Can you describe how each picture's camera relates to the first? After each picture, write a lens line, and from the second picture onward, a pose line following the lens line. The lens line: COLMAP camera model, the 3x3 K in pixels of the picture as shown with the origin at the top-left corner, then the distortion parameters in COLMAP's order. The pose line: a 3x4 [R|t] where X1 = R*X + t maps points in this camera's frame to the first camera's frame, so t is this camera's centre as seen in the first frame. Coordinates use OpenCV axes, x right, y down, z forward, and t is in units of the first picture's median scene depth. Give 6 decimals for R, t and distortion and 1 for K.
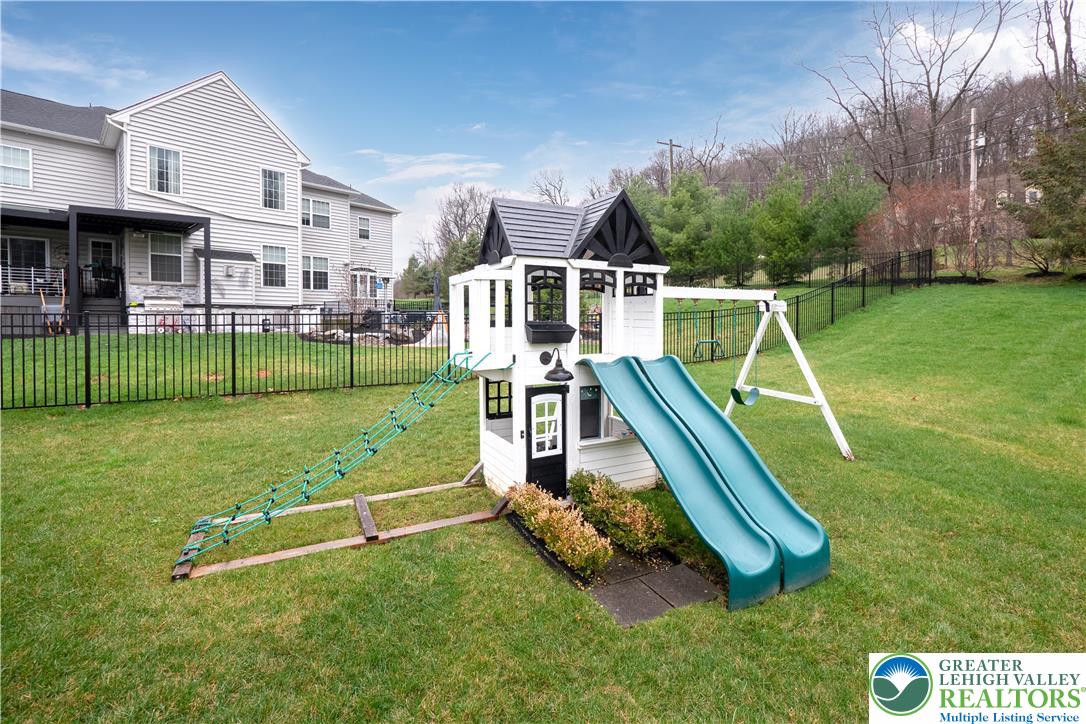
lens RADIAL K [[475.9, 0, 539.2], [0, 475.9, 337.5], [0, 0, 1]] dist [0.000634, 0.000072]
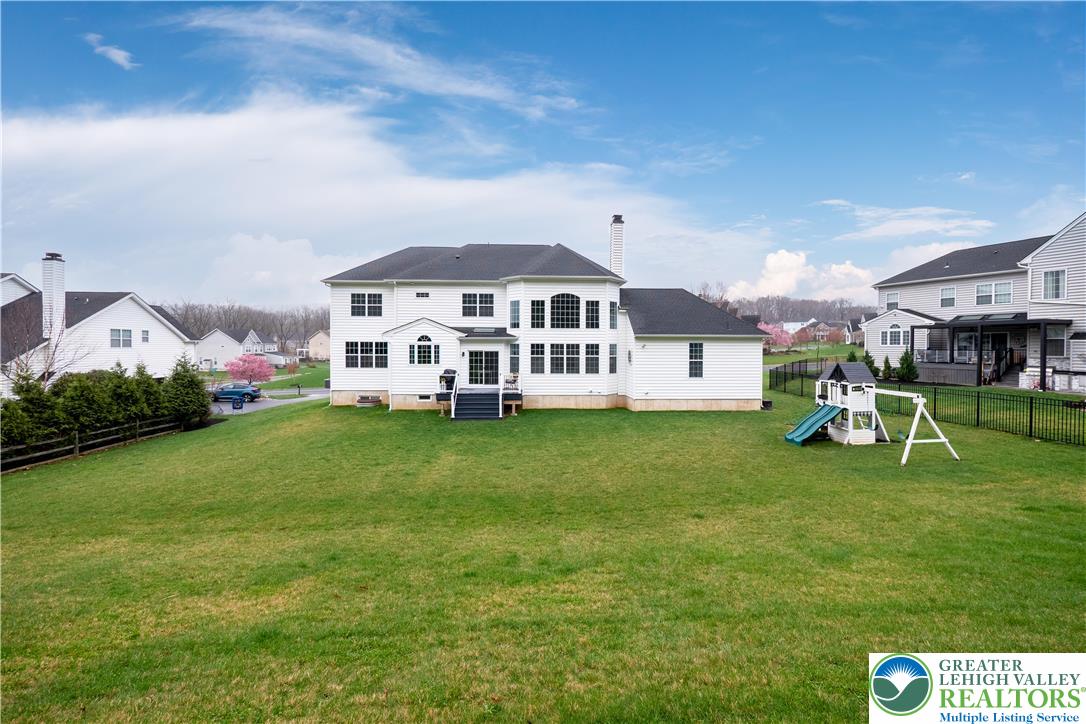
lens RADIAL K [[475.9, 0, 539.2], [0, 475.9, 337.5], [0, 0, 1]] dist [0.000634, 0.000072]
pose [[-0.402917, -0.013834, -0.915132, 4.545796], [-0.033901, 0.999425, -0.000183, -0.420913], [0.914609, 0.030950, -0.403154, 0.325353]]
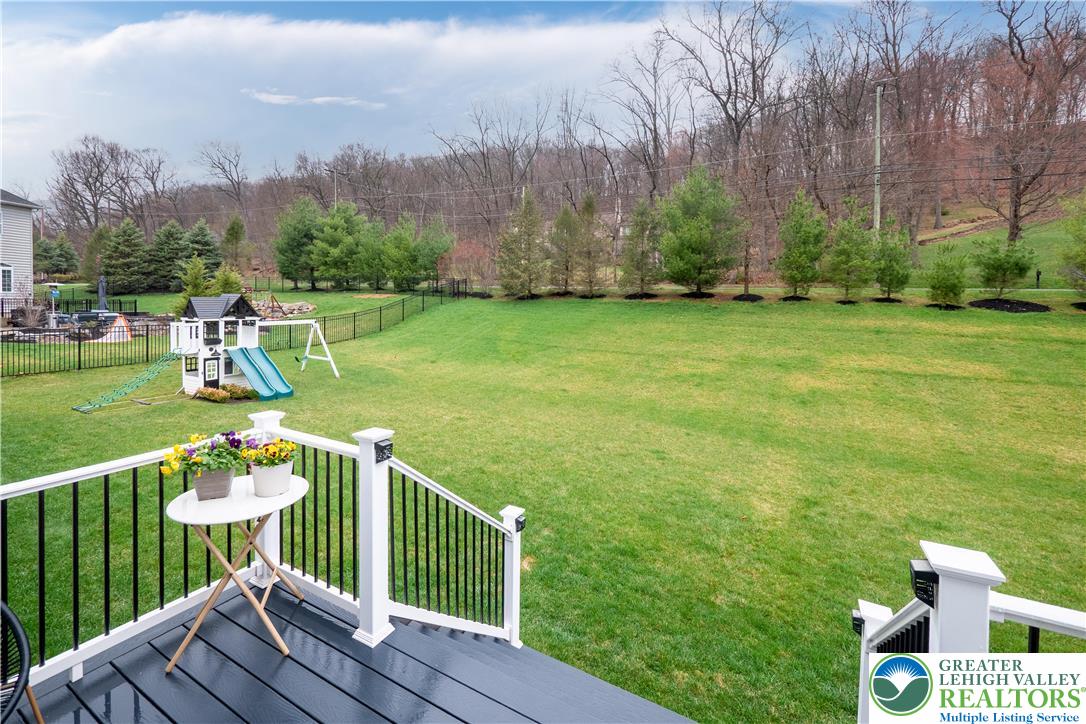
lens RADIAL K [[476.8, 0, 539.5], [0, 476.8, 310.1], [0, 0, 1]] dist [0.000611, 0.000145]
pose [[0.822297, 0.000542, 0.569059, 0.003983], [0.006623, 0.999923, -0.010523, -0.154670], [-0.569021, 0.012422, 0.822229, -2.612965]]
